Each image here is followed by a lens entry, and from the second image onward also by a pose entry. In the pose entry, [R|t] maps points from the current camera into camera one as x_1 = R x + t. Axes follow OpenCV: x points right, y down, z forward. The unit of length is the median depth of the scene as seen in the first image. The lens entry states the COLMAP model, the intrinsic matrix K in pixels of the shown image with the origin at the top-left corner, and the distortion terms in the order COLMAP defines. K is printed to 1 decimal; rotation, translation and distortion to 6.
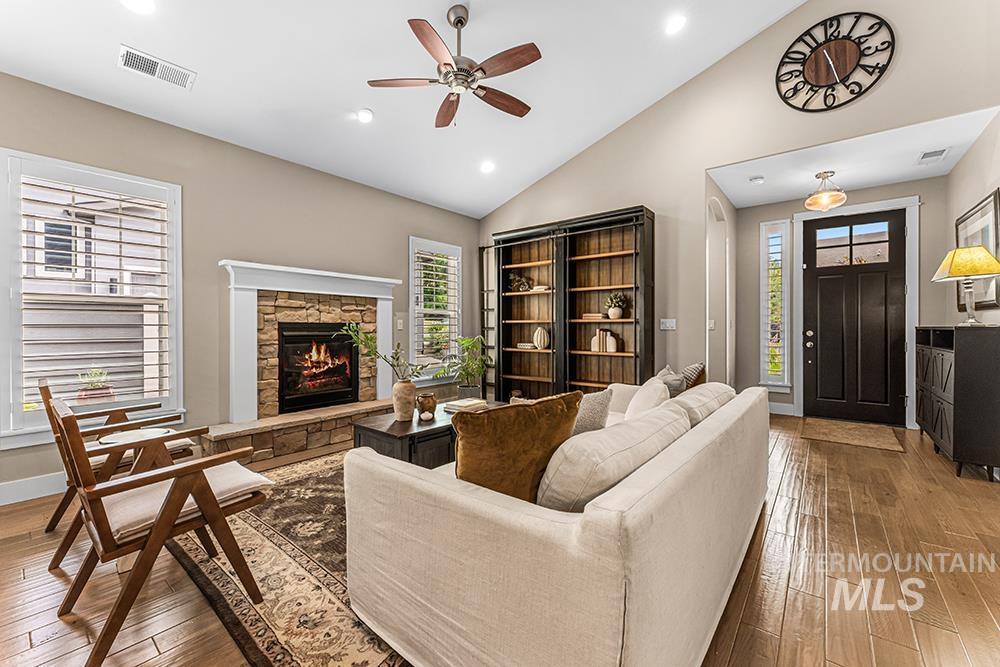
lens RADIAL K [[401.9, 0, 501.6], [0, 401.9, 329.1], [0, 0, 1]] dist [0.001040, 0.000055]
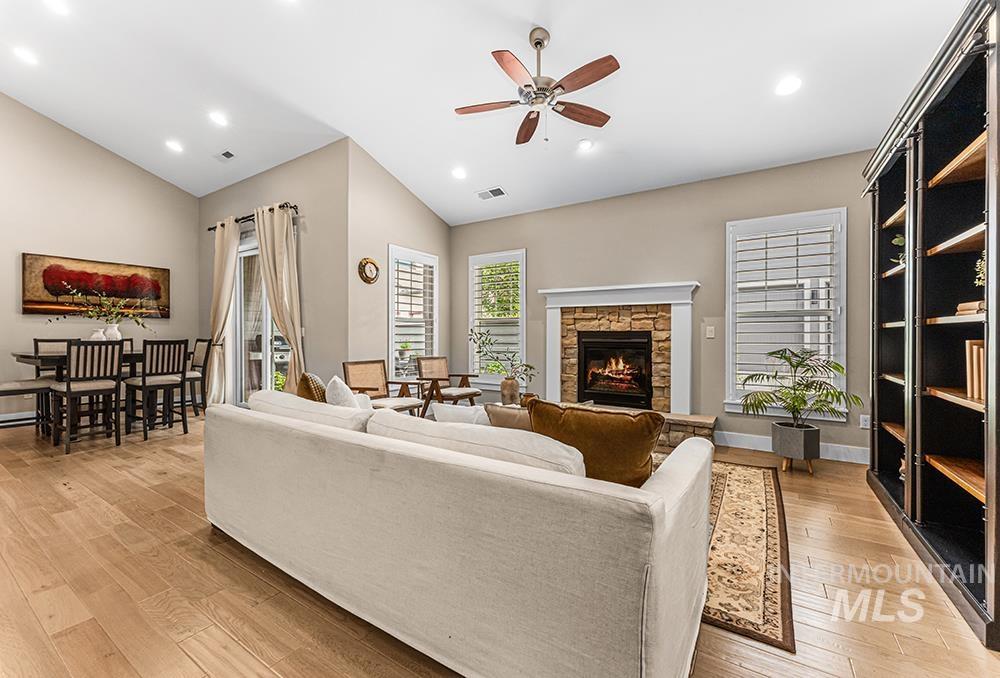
lens RADIAL K [[412.2, 0, 495.9], [0, 412.2, 336.8], [0, 0, 1]] dist [-0.002566, -0.000374]
pose [[0.097446, 0.005216, -0.995227, 0.617972], [-0.008012, 0.999958, 0.004456, -0.001720], [0.995209, 0.007539, 0.097483, 0.513514]]
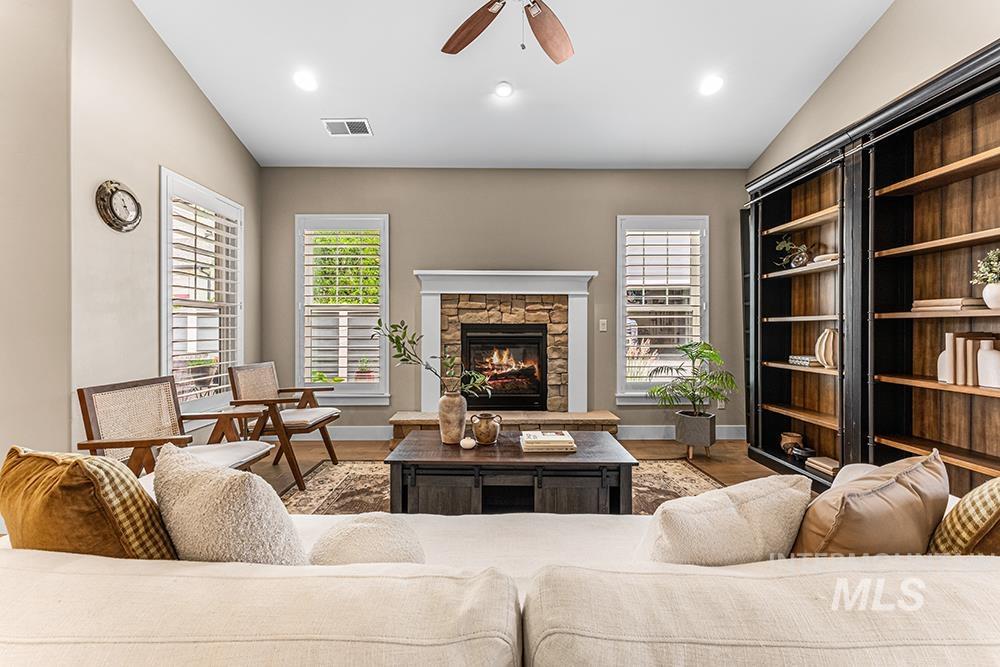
lens RADIAL K [[401.9, 0, 501.6], [0, 401.9, 329.1], [0, 0, 1]] dist [0.001040, 0.000055]
pose [[0.633380, 0.002653, -0.773837, 0.277900], [-0.005336, 0.999985, -0.000939, -0.001476], [0.773823, 0.004724, 0.633384, 0.346764]]
